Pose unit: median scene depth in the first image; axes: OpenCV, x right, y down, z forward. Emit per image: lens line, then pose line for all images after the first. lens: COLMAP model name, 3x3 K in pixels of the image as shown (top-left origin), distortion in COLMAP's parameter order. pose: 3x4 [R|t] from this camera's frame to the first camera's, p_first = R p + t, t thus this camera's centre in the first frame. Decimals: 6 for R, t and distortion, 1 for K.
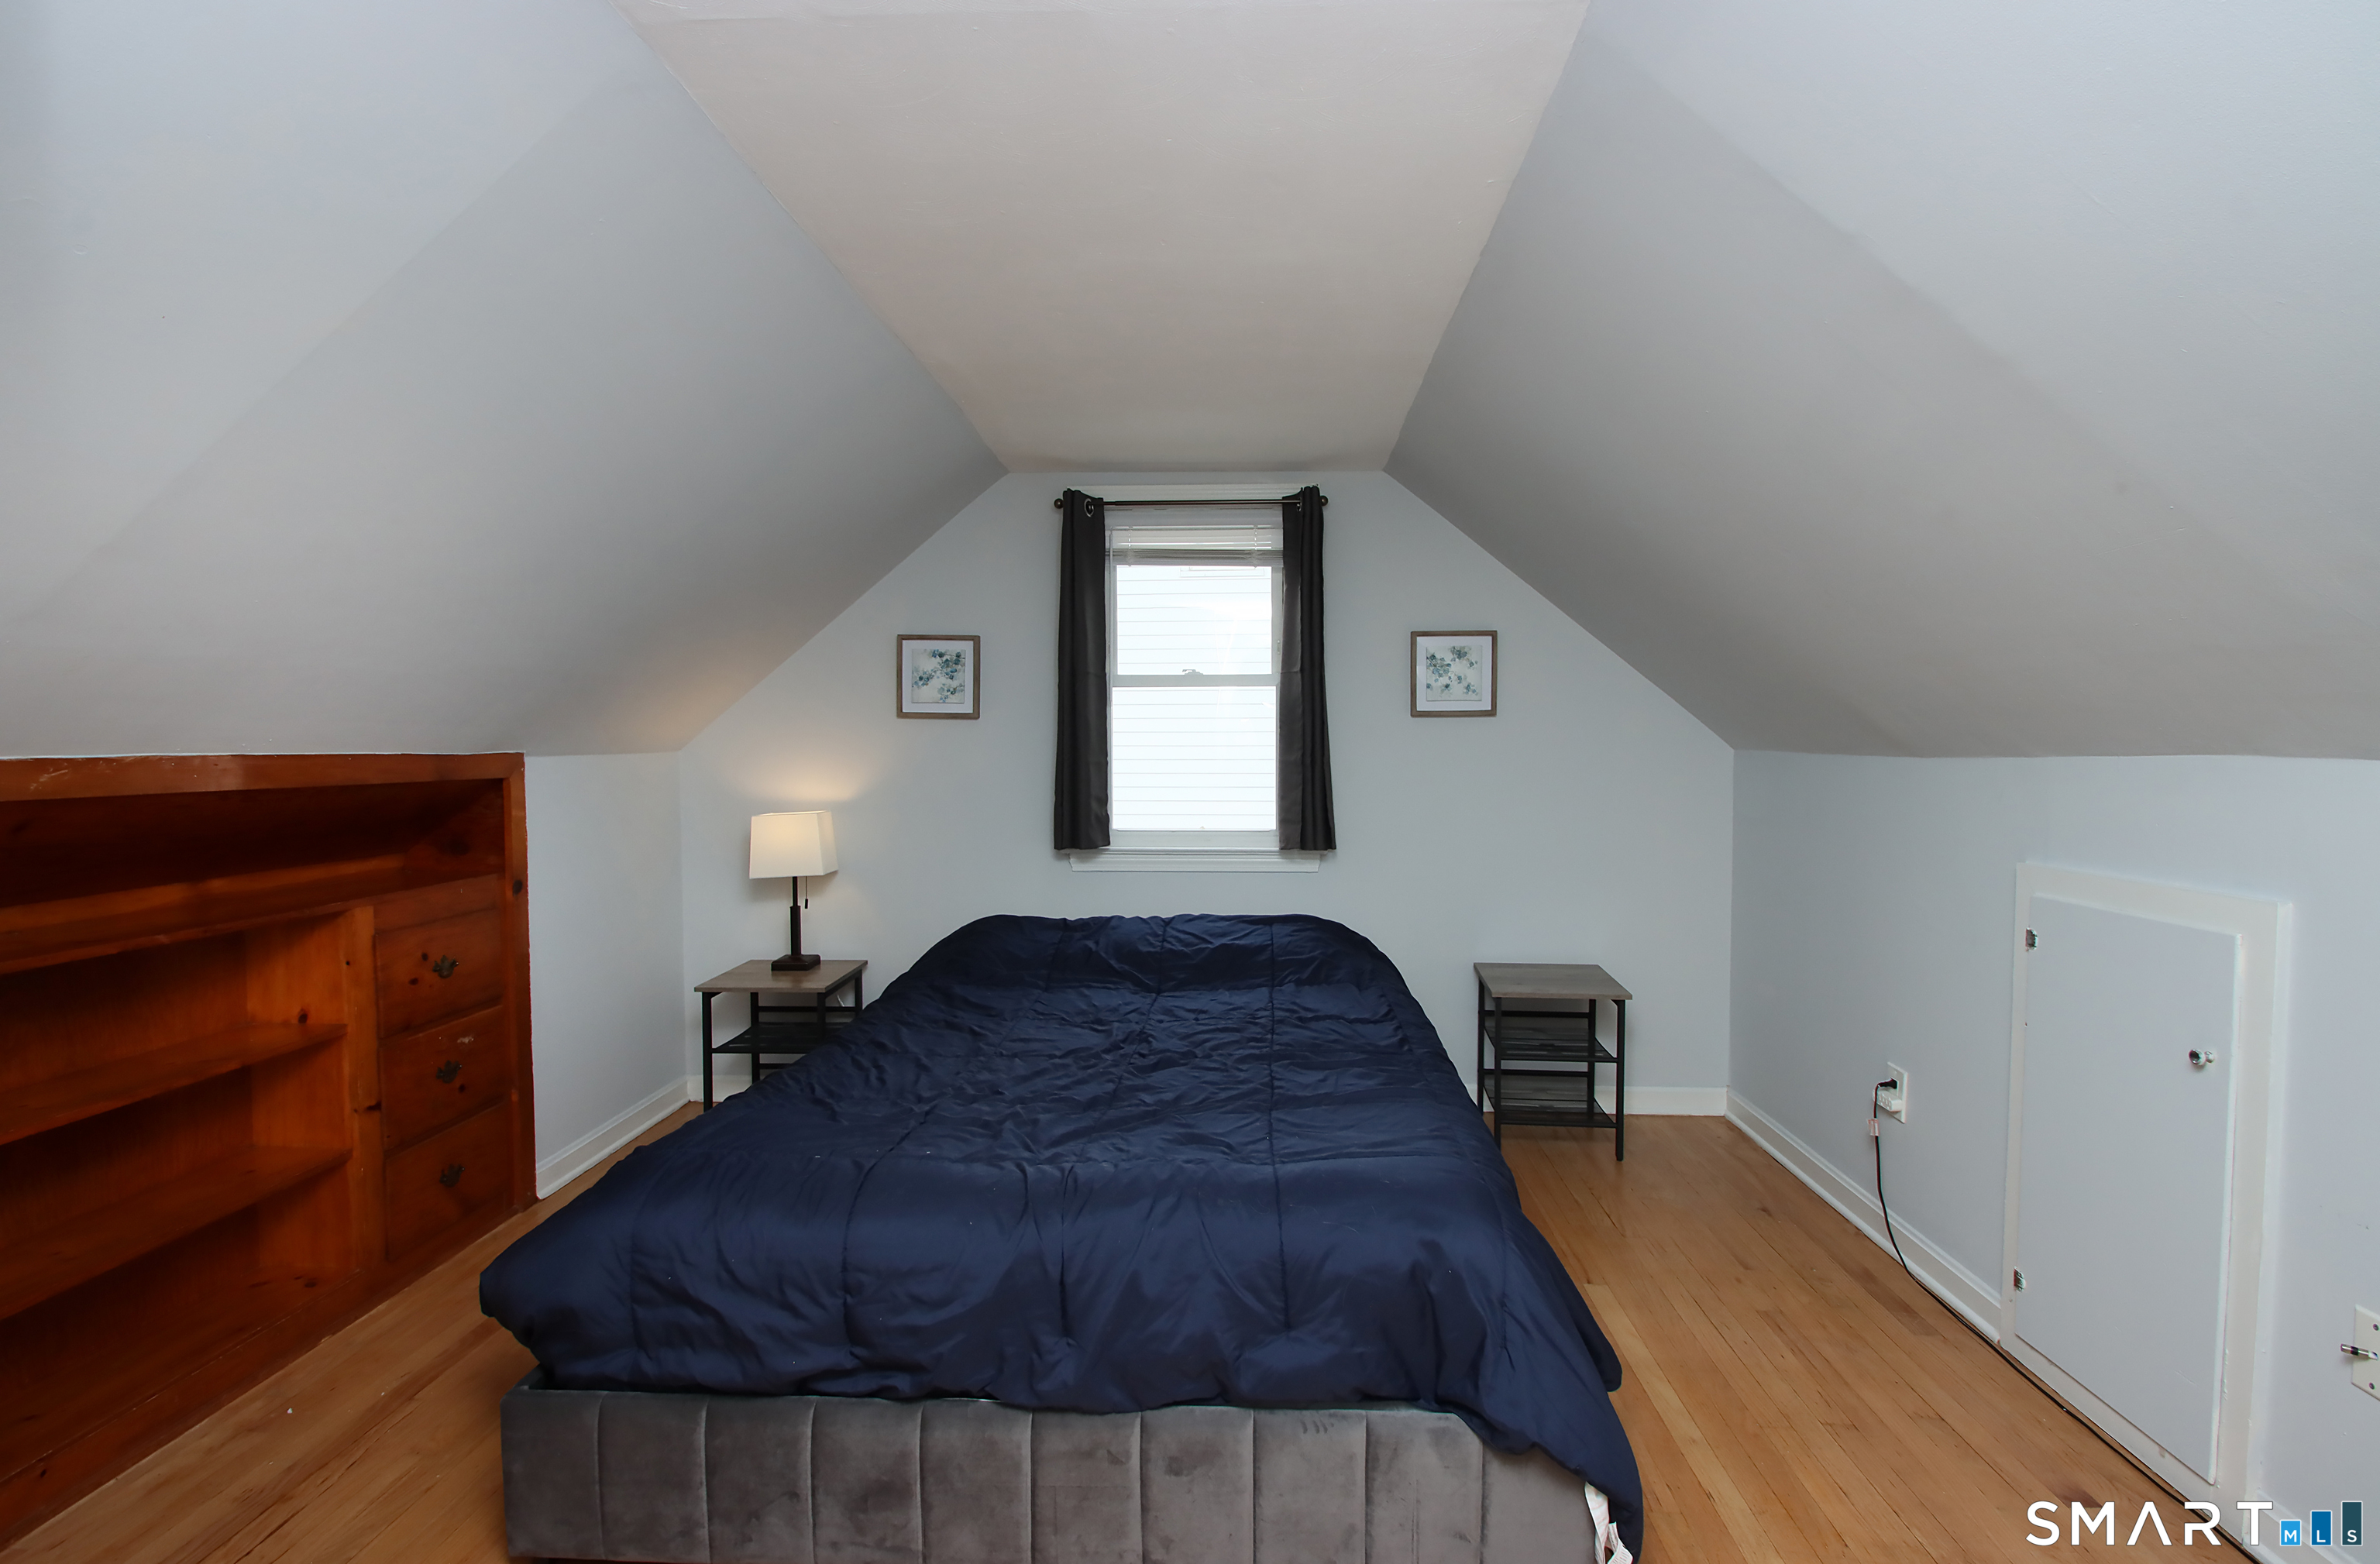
lens RADIAL K [[1115.8, 0, 1225.1], [0, 1115.8, 791.4], [0, 0, 1]] dist [0.009851, -0.014017]
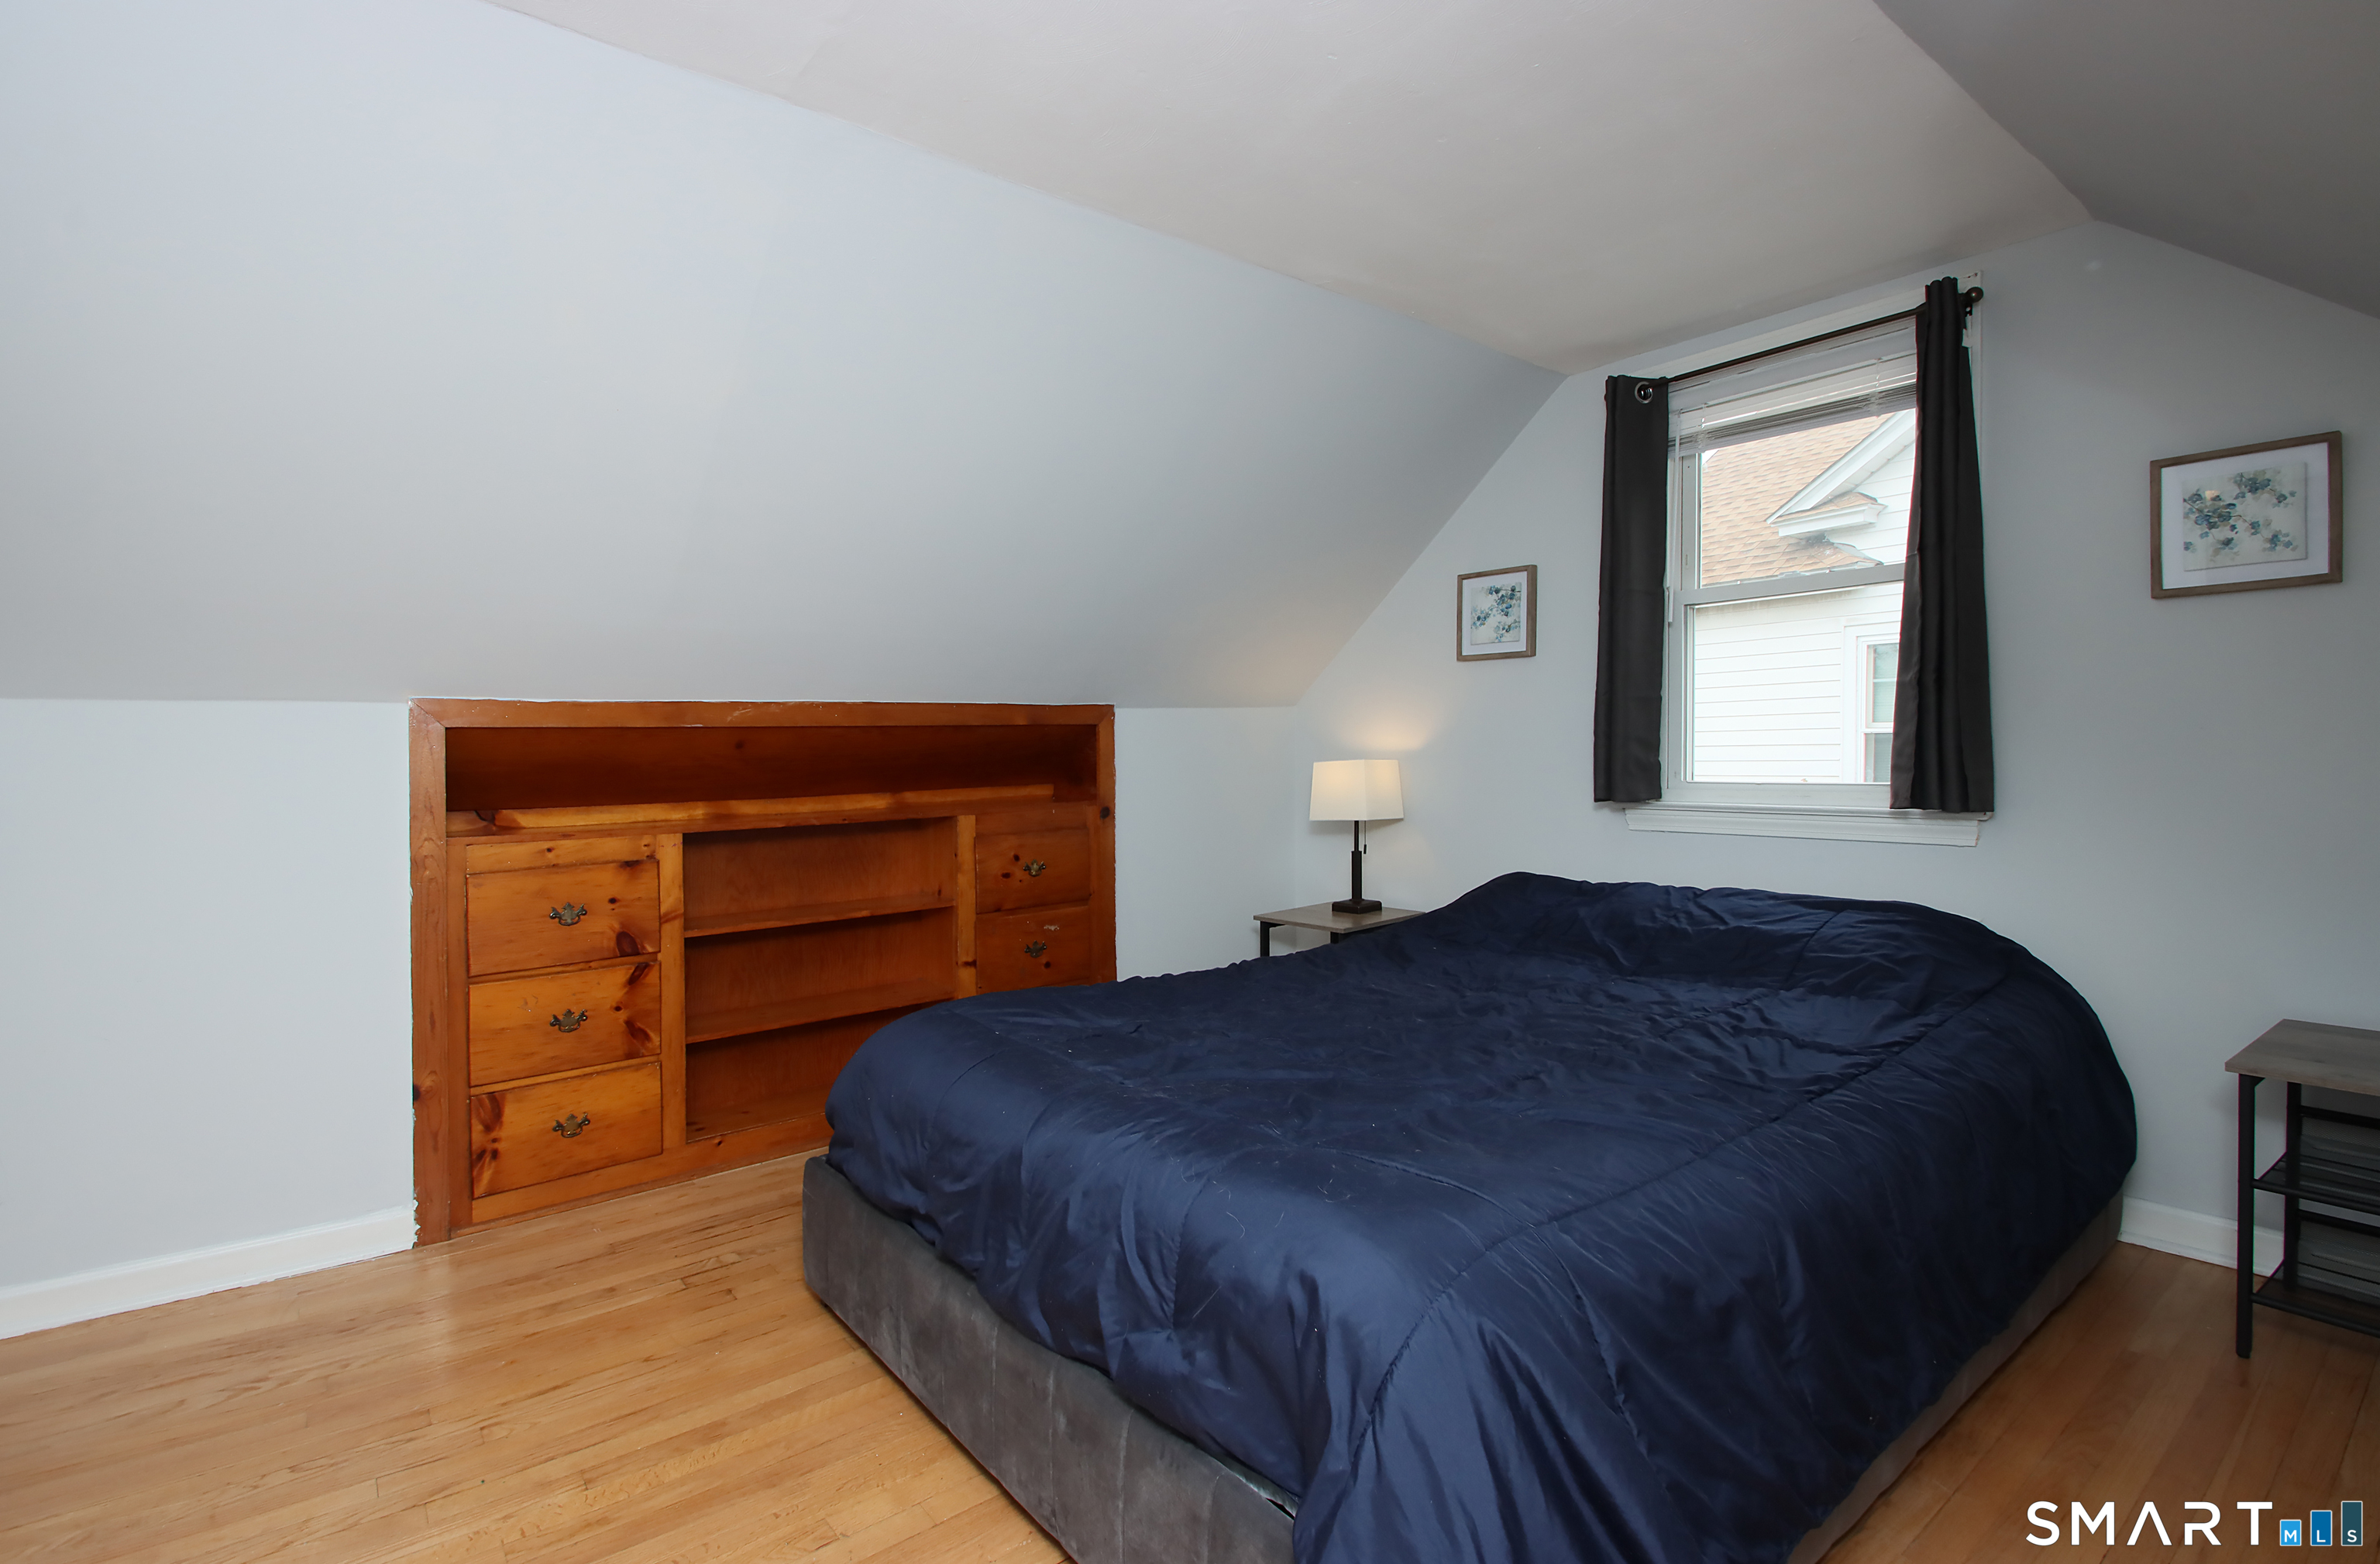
lens RADIAL K [[1128.4, 0, 1191.9], [0, 1128.4, 756.3], [0, 0, 1]] dist [0.001874, -0.014564]
pose [[0.646688, -0.008734, -0.762705, 0.308409], [-0.009359, 0.999768, -0.019384, 0.037255], [0.762697, 0.019674, 0.646457, 0.211235]]
